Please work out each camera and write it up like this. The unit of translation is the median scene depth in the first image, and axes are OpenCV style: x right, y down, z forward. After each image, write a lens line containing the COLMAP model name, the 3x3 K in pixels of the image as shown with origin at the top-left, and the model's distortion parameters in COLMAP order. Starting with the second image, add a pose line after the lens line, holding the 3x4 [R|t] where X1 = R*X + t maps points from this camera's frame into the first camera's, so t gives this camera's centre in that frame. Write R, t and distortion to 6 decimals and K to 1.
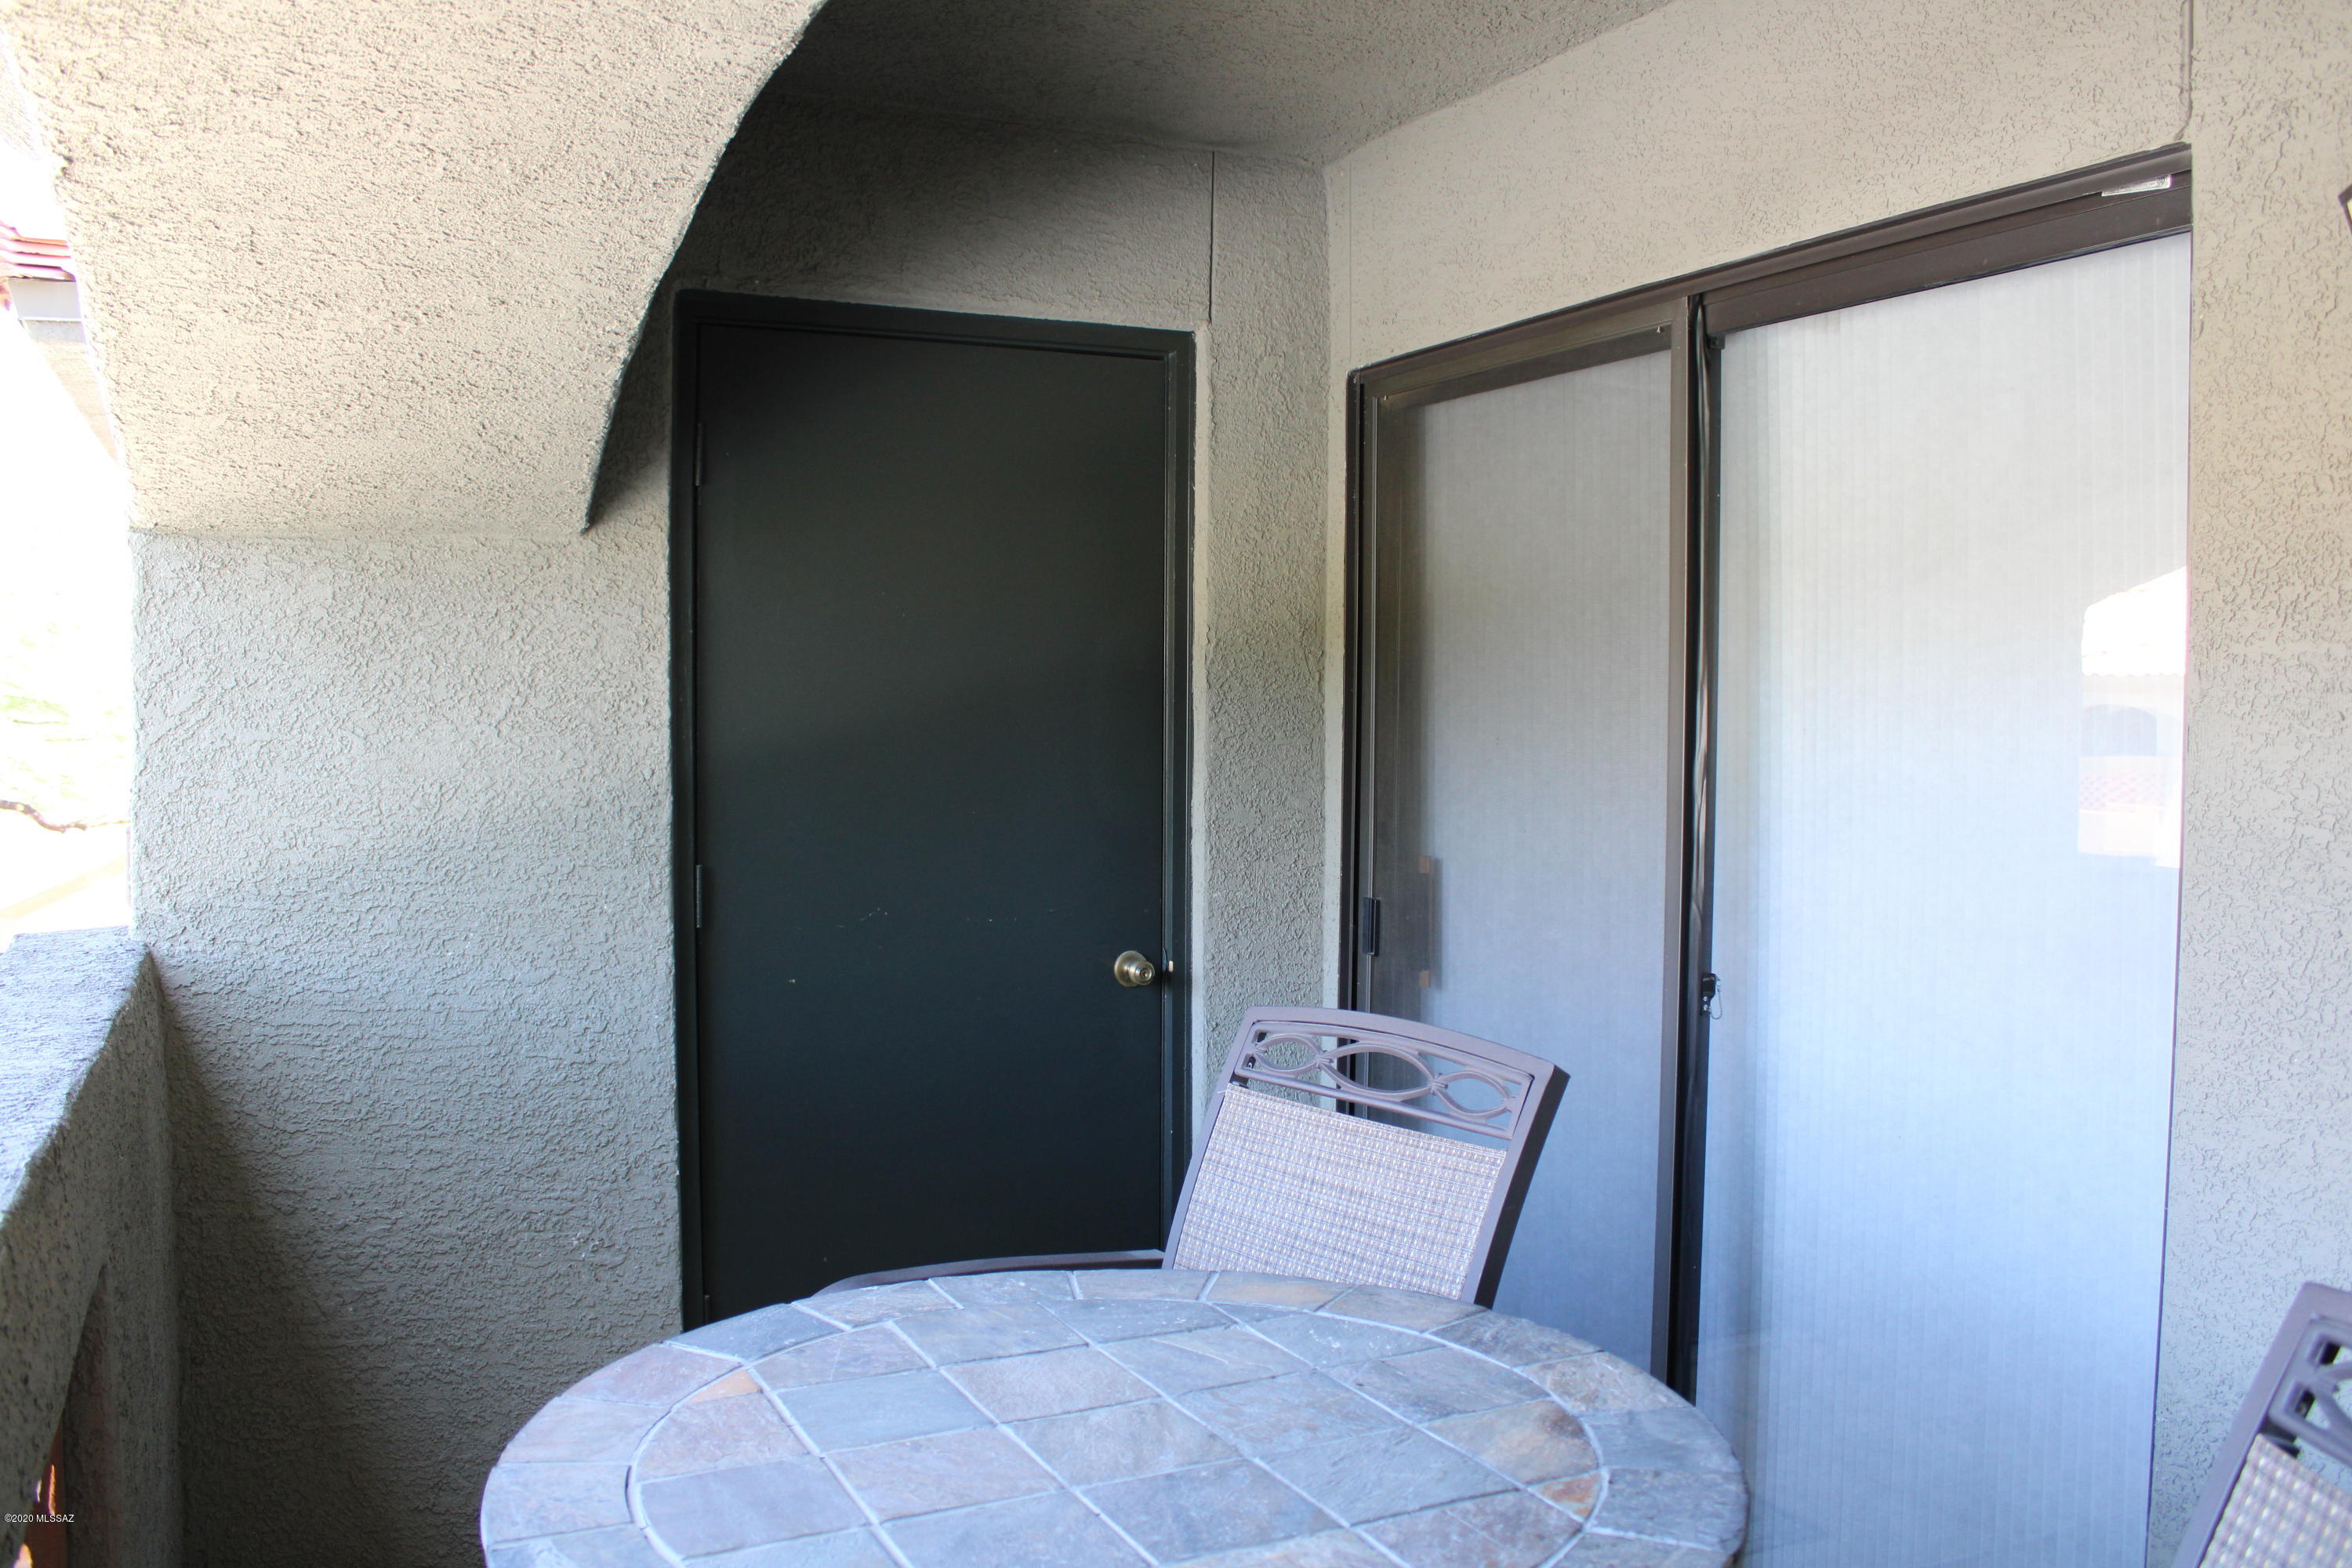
lens RADIAL K [[1951.0, 0, 1176.3], [0, 1951.0, 783.6], [0, 0, 1]] dist [-0.135457, 0.055869]
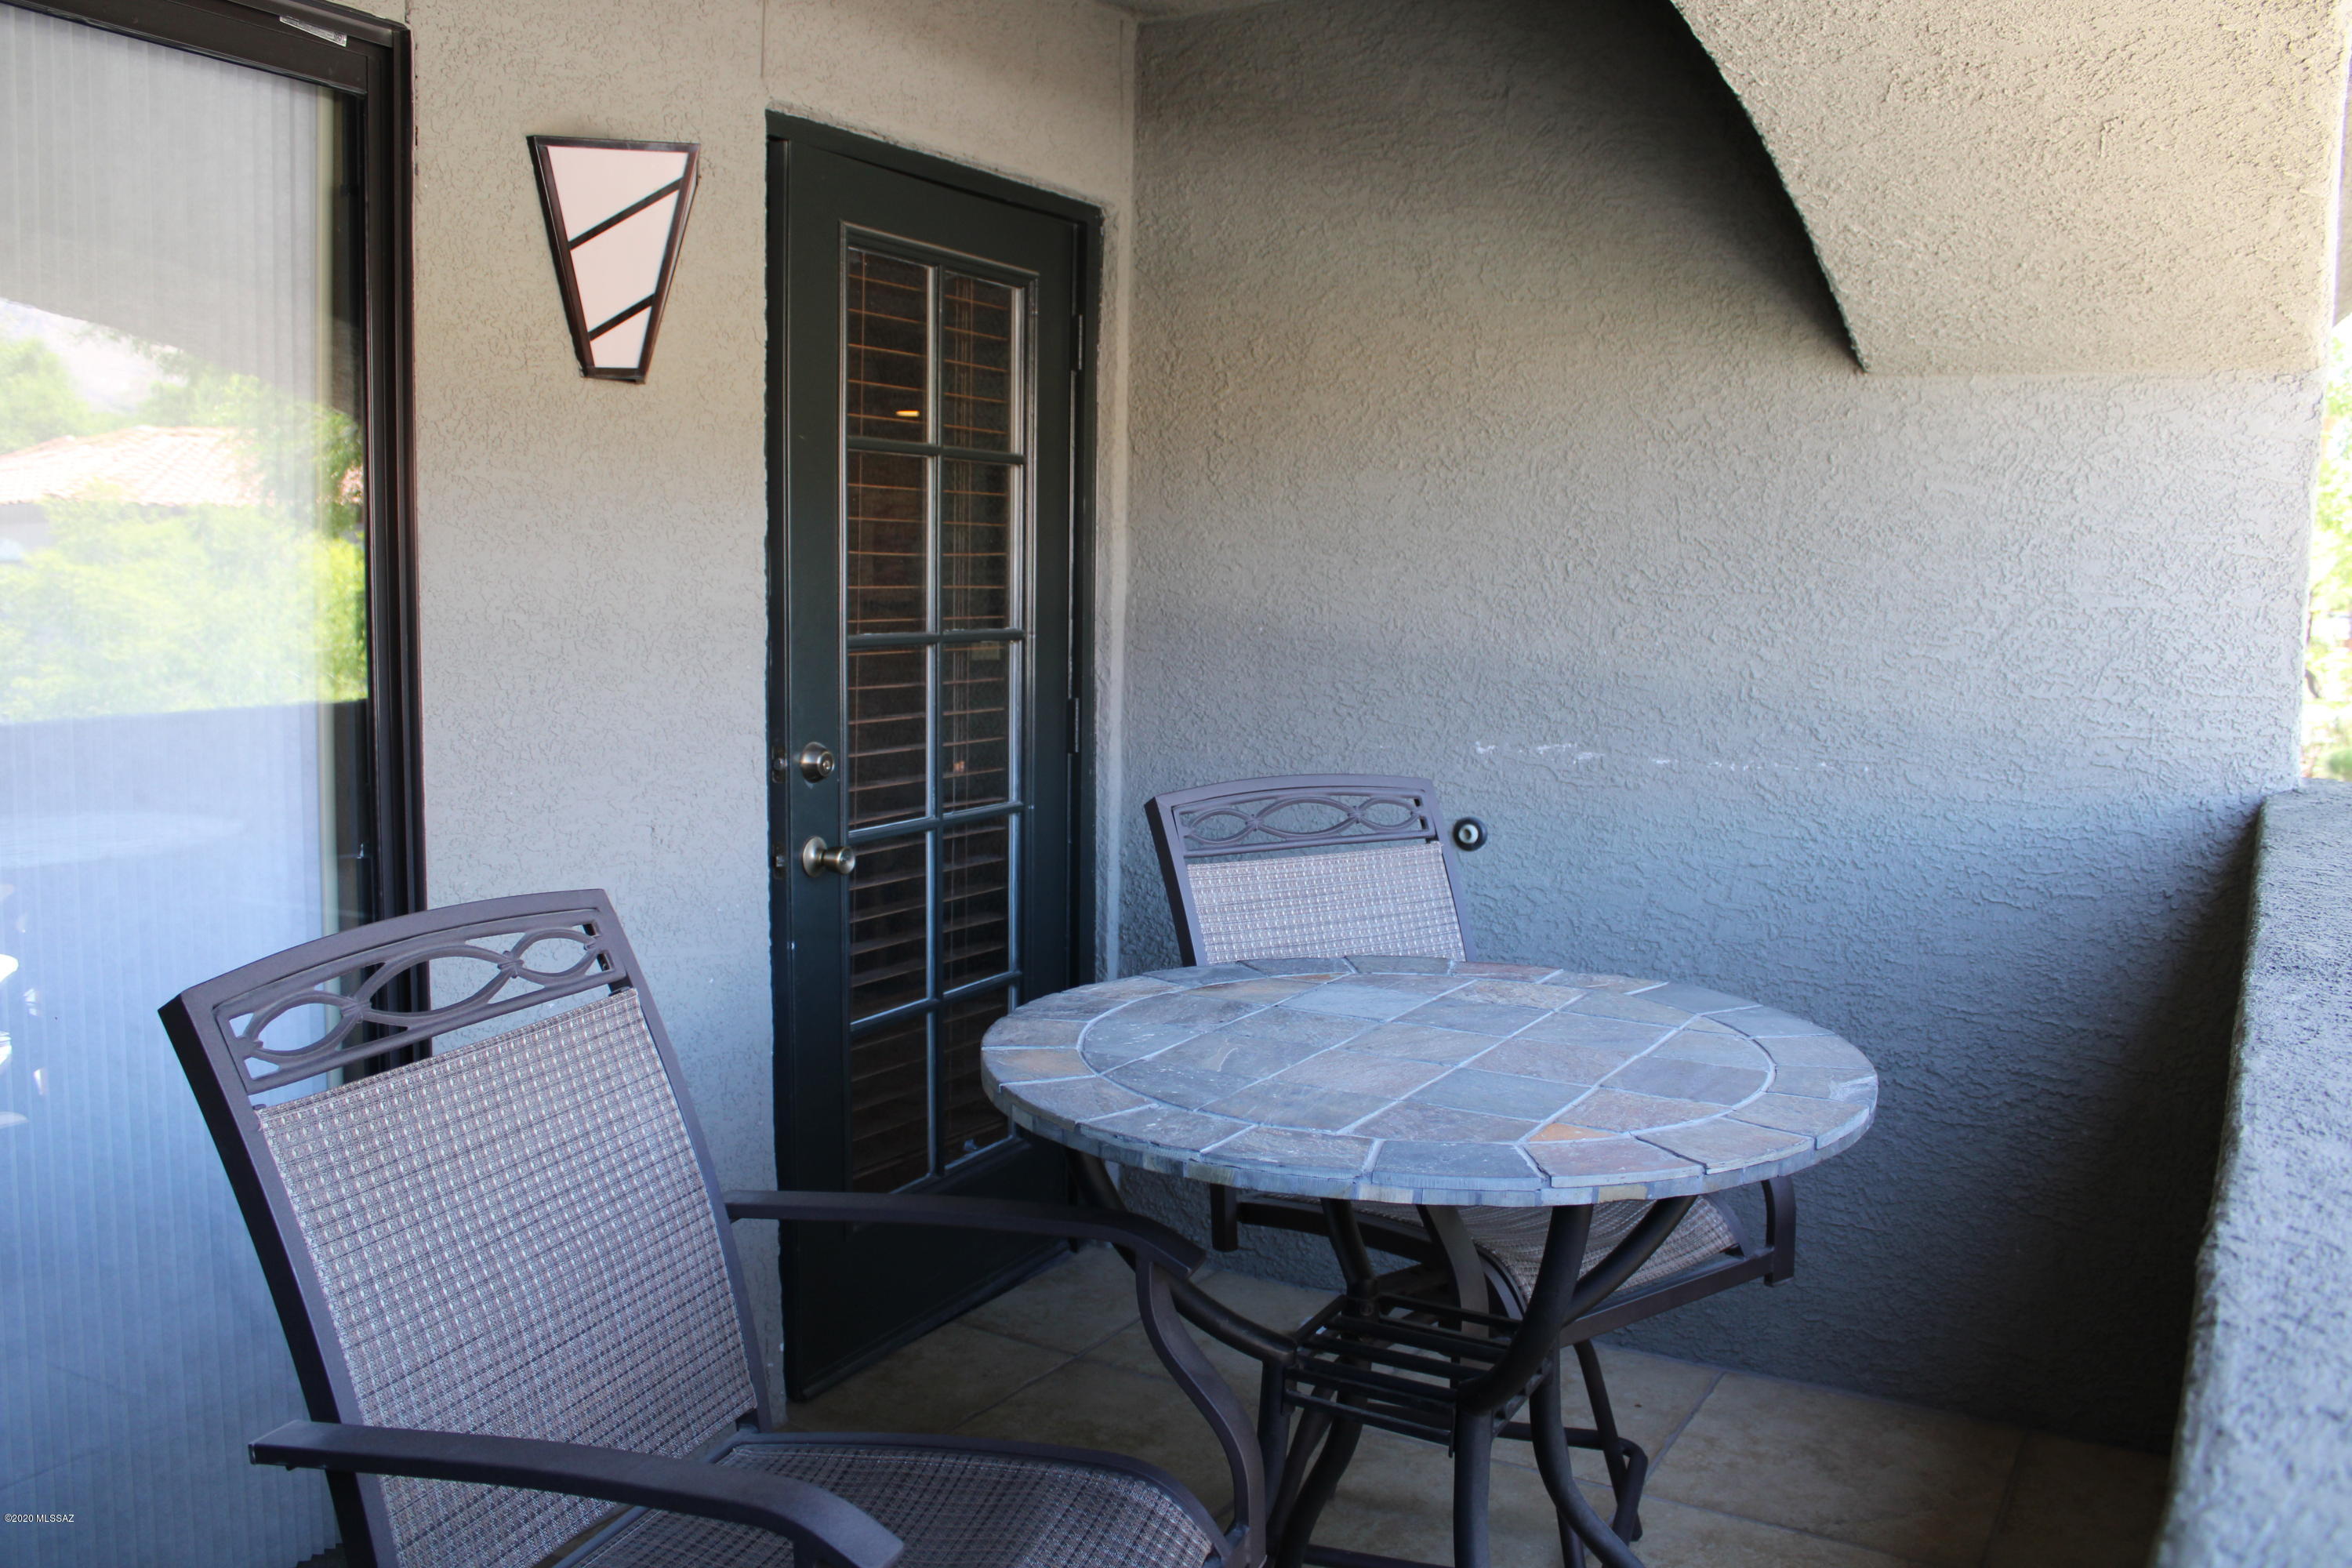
lens RADIAL K [[1951.0, 0, 1178.3], [0, 1951.0, 785.3], [0, 0, 1]] dist [-0.135457, 0.055869]
pose [[-0.556904, -0.091010, 0.825576, -0.901952], [0.024612, 0.991734, 0.125930, -0.017243], [-0.830212, 0.090450, -0.550061, 1.607077]]
